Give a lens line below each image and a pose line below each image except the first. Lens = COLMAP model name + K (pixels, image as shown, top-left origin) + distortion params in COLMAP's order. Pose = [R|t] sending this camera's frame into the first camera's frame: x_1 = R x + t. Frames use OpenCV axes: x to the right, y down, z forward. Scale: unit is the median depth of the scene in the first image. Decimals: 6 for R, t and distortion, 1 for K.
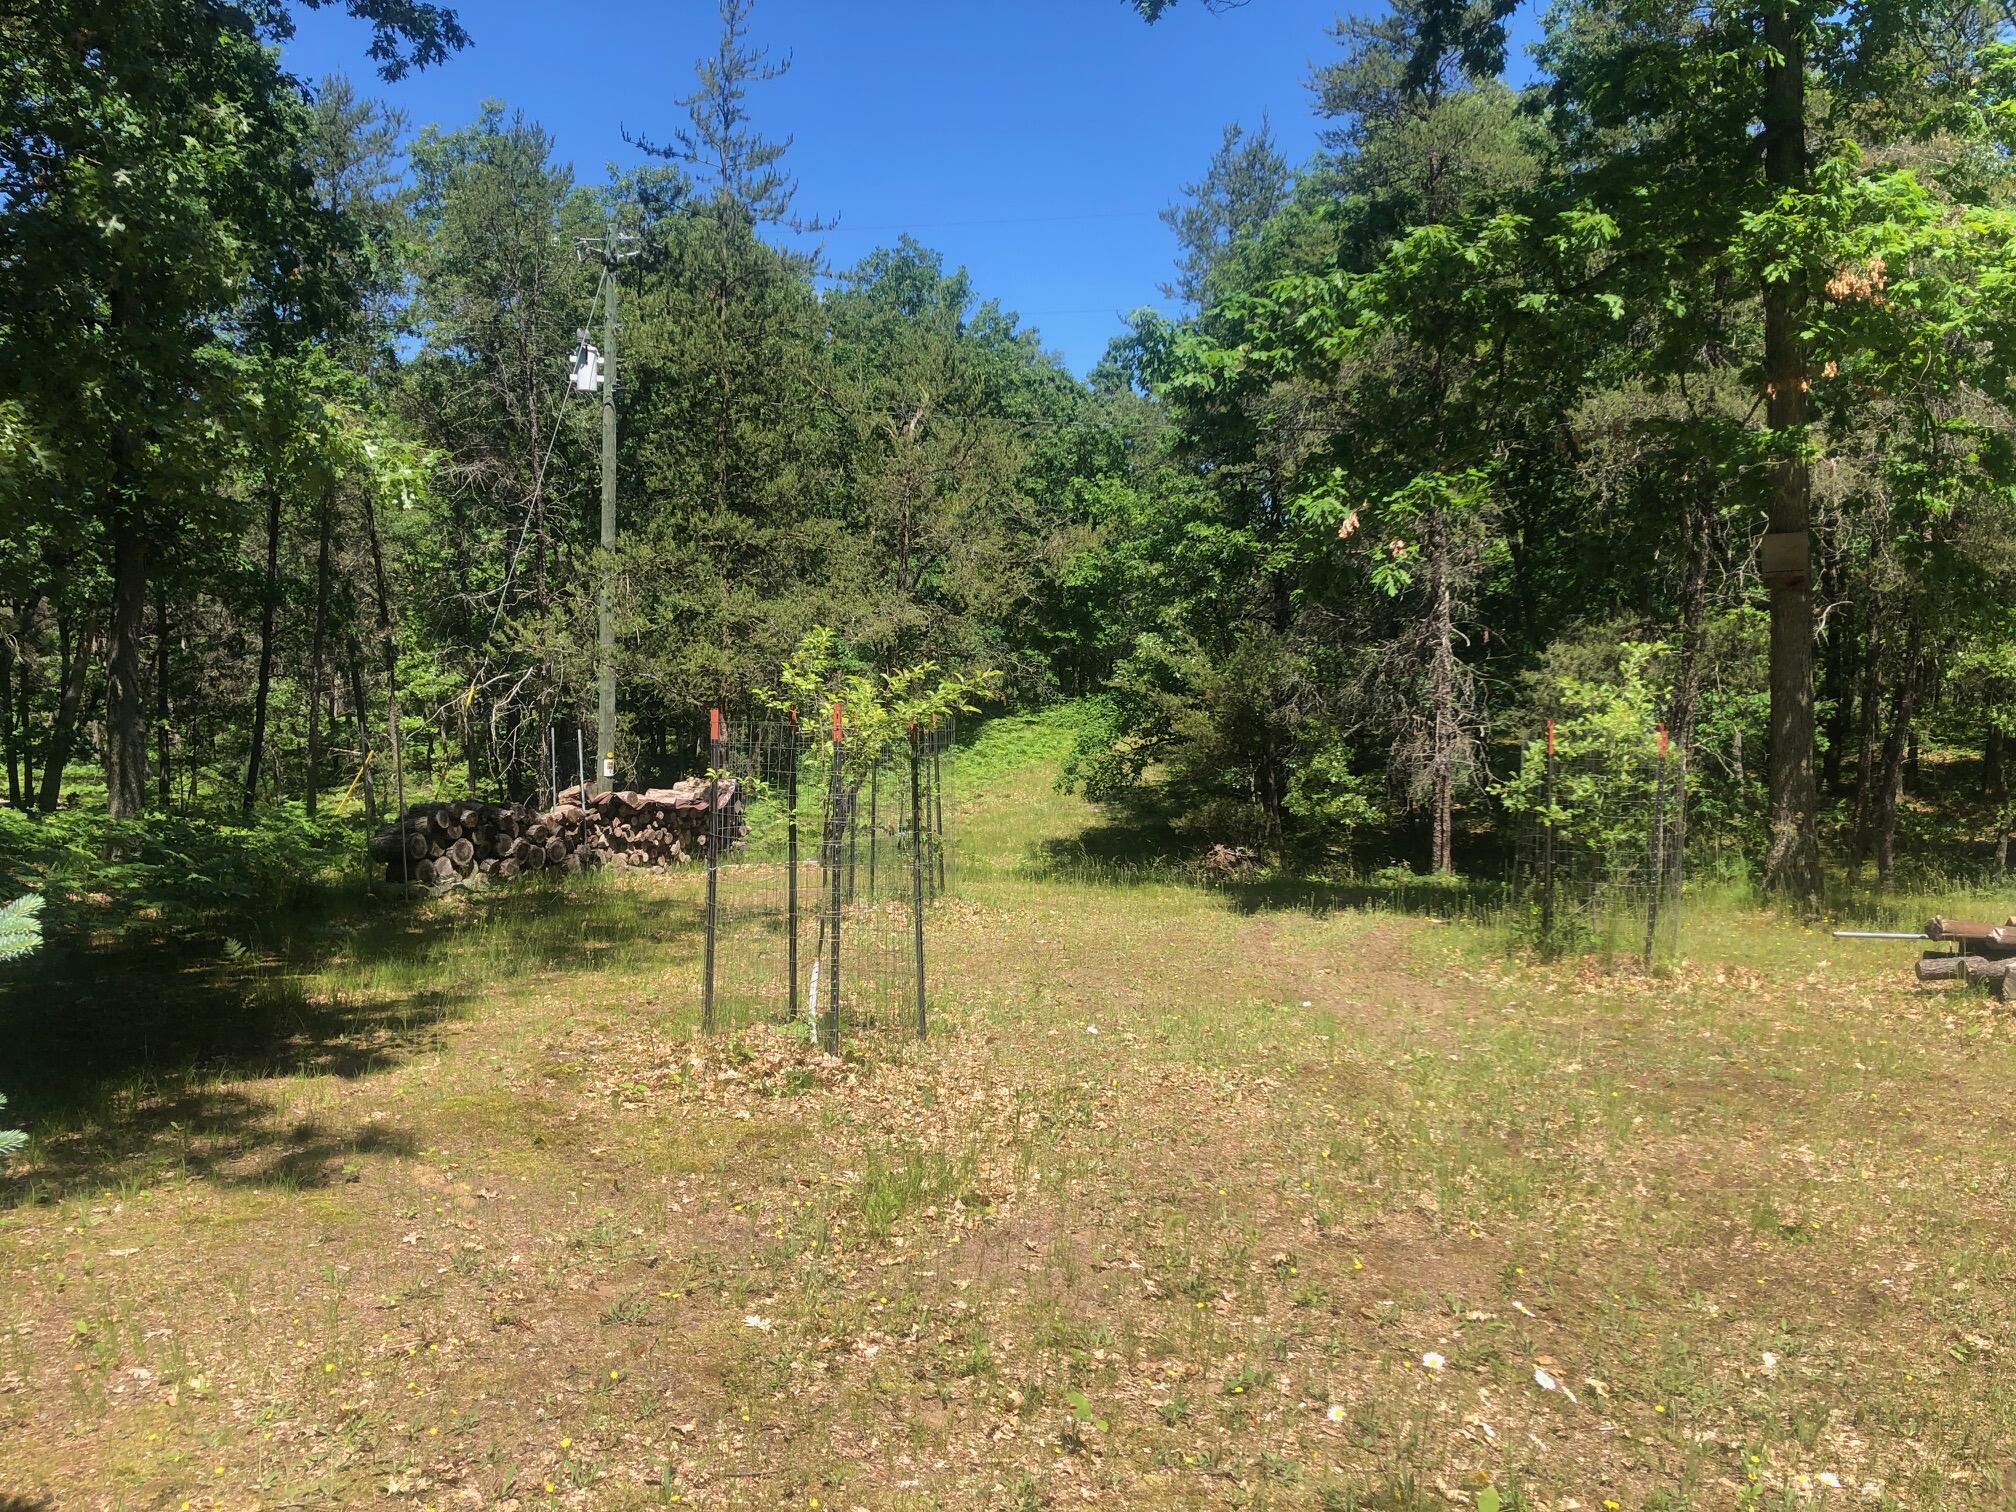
lens RADIAL K [[1650.3, 0, 978.6], [0, 1650.3, 738.7], [0, 0, 1]] dist [0.037811, -0.030368]
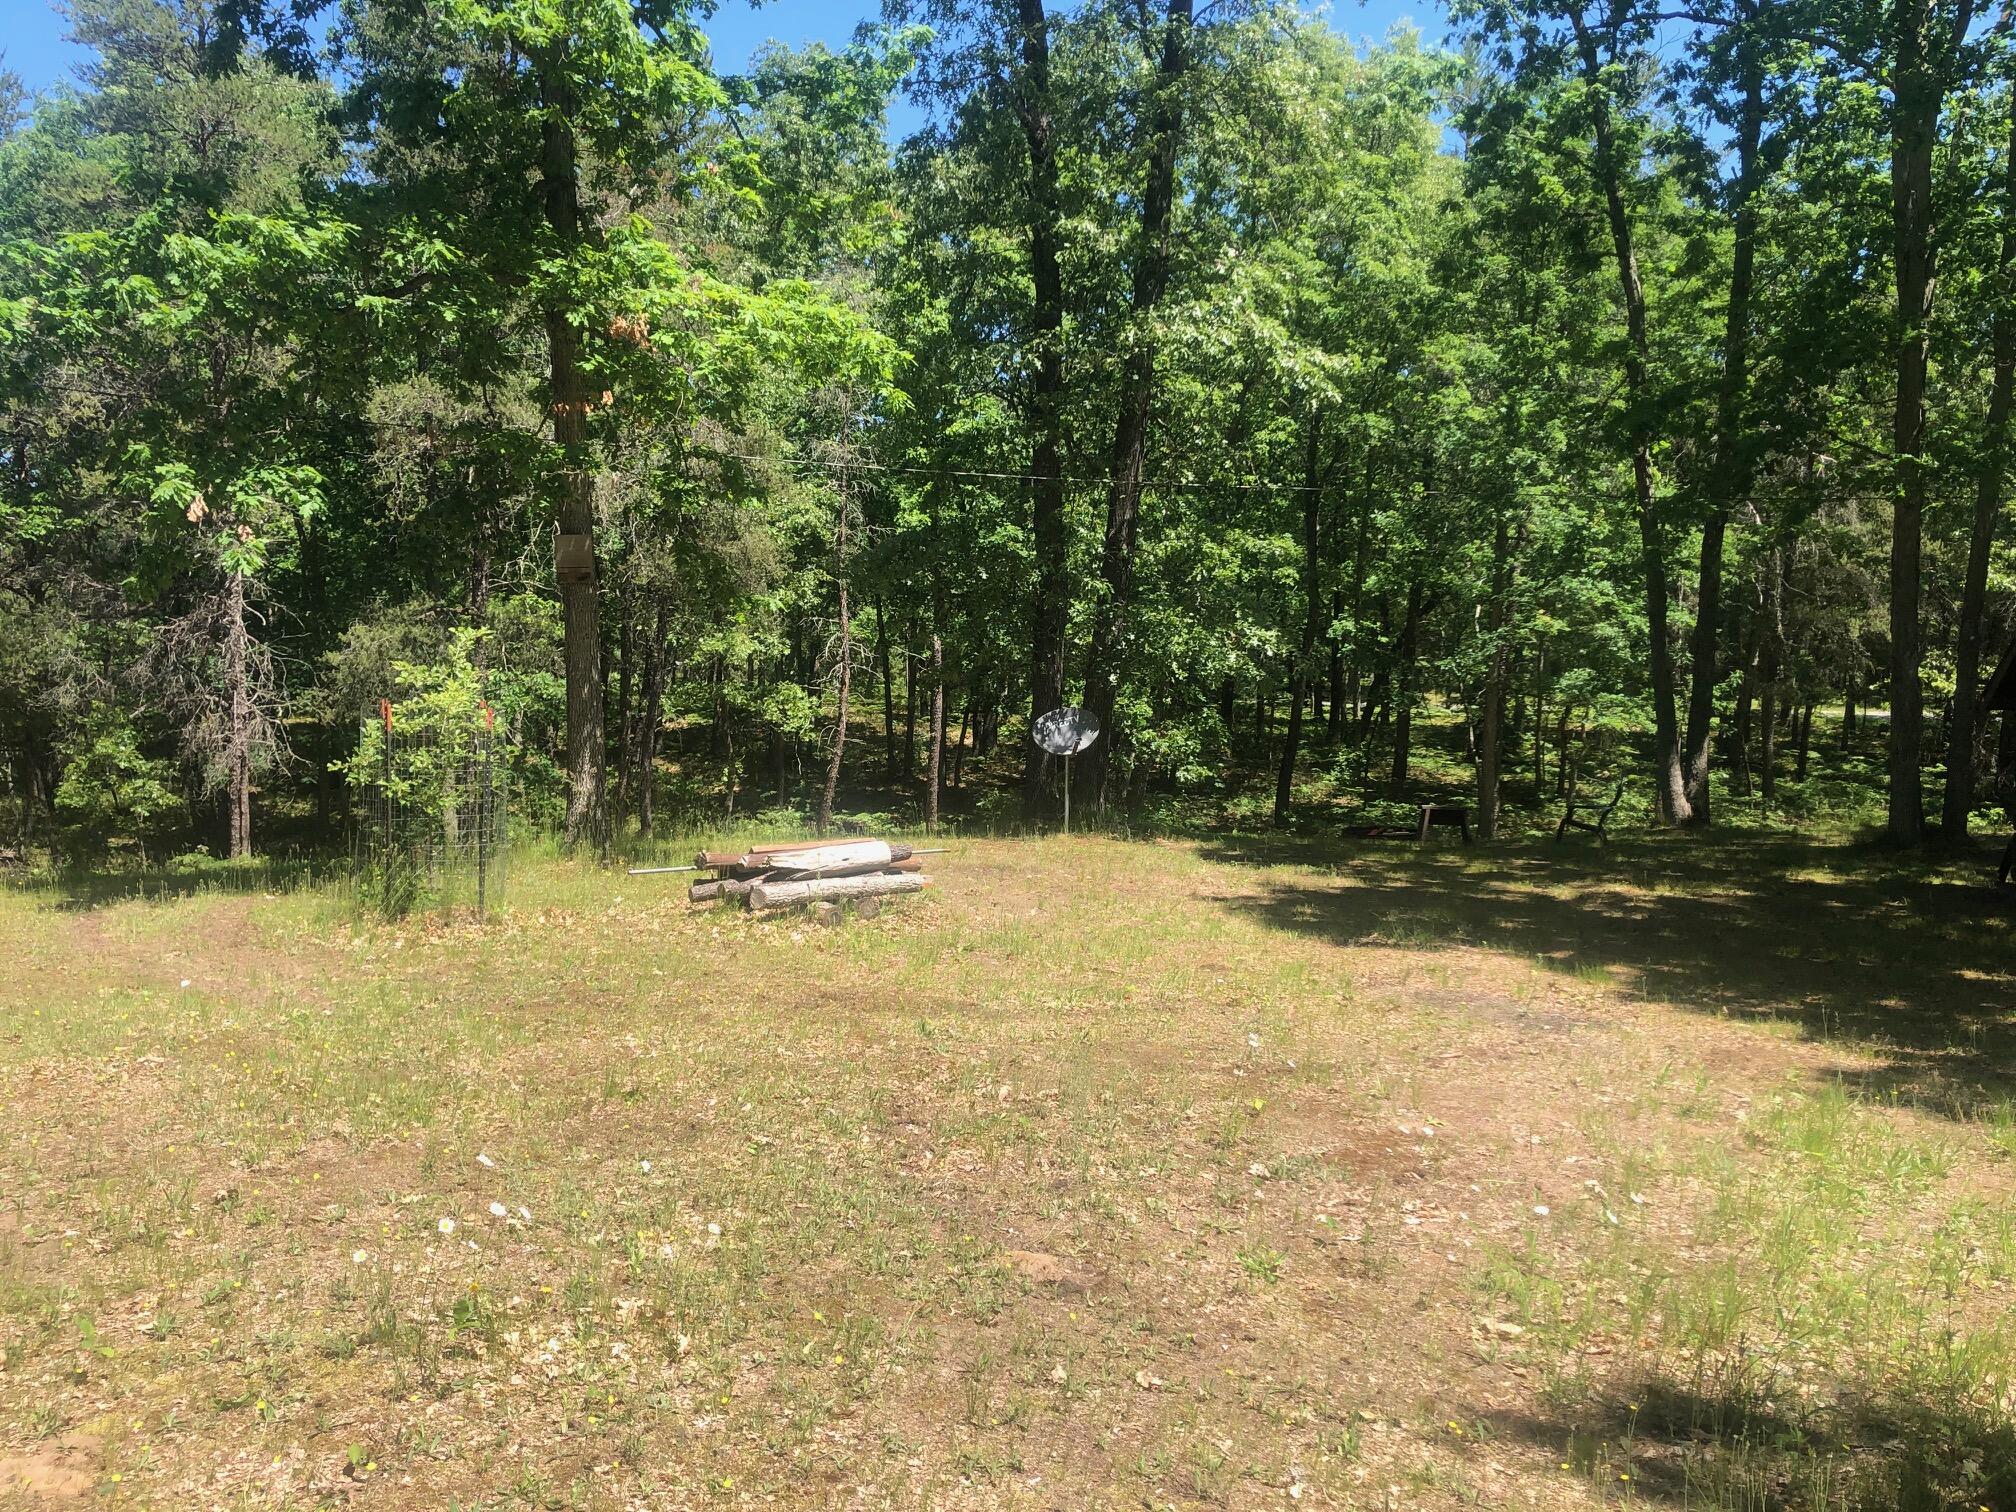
lens RADIAL K [[1650.3, 0, 978.6], [0, 1650.3, 738.7], [0, 0, 1]] dist [0.037811, -0.030368]
pose [[0.758531, -0.029042, 0.650990, -0.069103], [0.020310, 0.999575, 0.020928, -0.000283], [-0.651320, -0.002653, 0.758798, -0.075294]]
